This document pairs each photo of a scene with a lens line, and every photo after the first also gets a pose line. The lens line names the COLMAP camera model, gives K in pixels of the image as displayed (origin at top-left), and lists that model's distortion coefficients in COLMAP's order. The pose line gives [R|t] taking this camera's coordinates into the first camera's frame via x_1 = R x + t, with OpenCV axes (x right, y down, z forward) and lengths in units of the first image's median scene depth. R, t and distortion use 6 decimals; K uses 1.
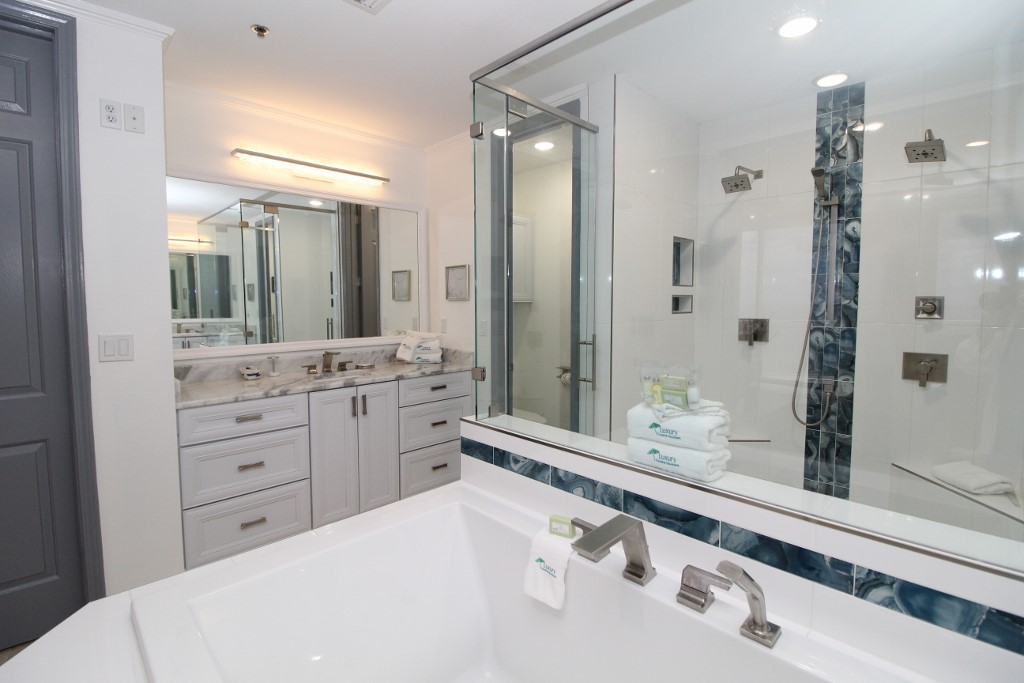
lens RADIAL K [[473.1, 0, 508.9], [0, 473.1, 327.8], [0, 0, 1]] dist [0.000704, -0.011027]
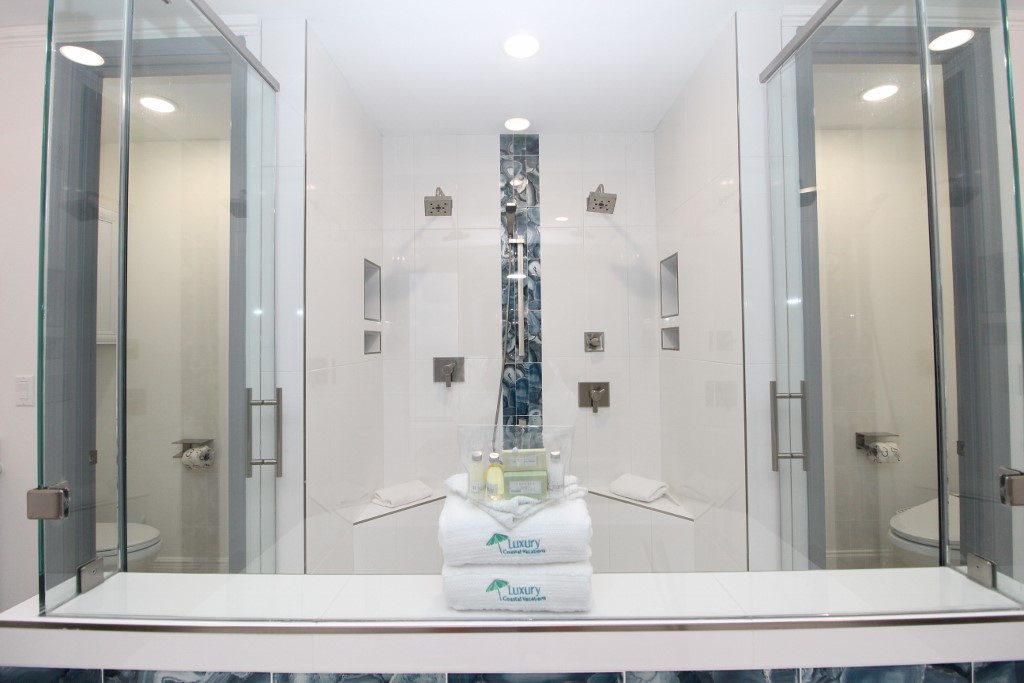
lens RADIAL K [[473.1, 0, 512.3], [0, 473.1, 329.1], [0, 0, 1]] dist [0.000704, -0.011027]
pose [[0.703465, 0.010655, 0.710651, -0.054400], [0.053155, 0.996299, -0.067555, -0.006157], [-0.708740, 0.085297, 0.700294, 0.306888]]
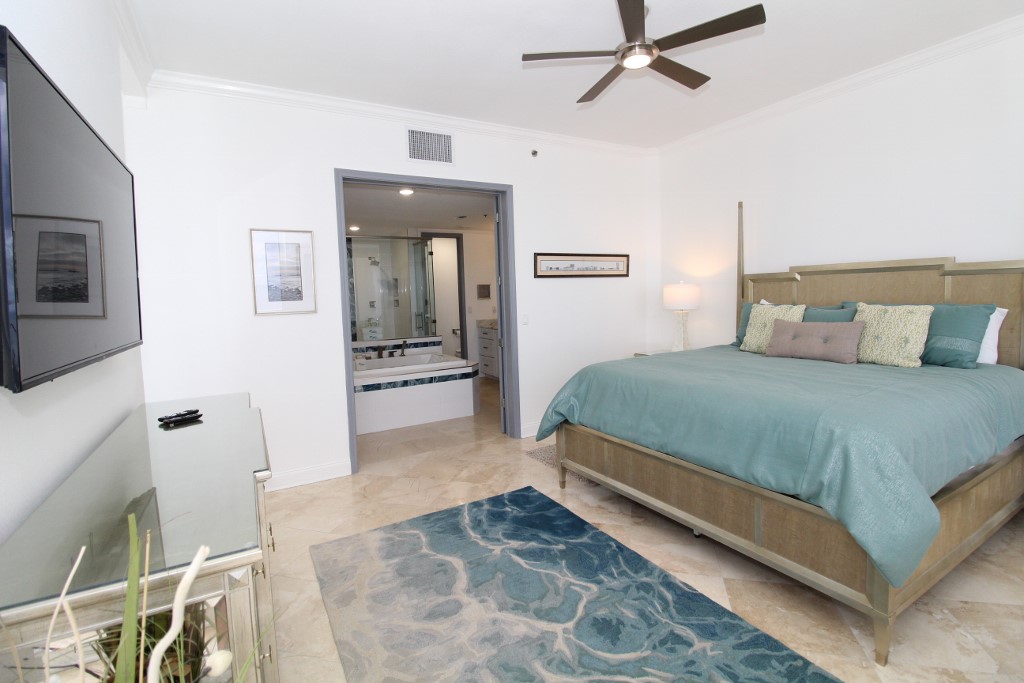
lens RADIAL K [[473.1, 0, 515.3], [0, 473.1, 328.3], [0, 0, 1]] dist [0.000704, -0.011027]
pose [[0.248786, -0.078584, 0.965365, -2.081057], [0.089926, 0.994272, 0.057762, 0.024374], [-0.964375, 0.072441, 0.254428, -0.839549]]
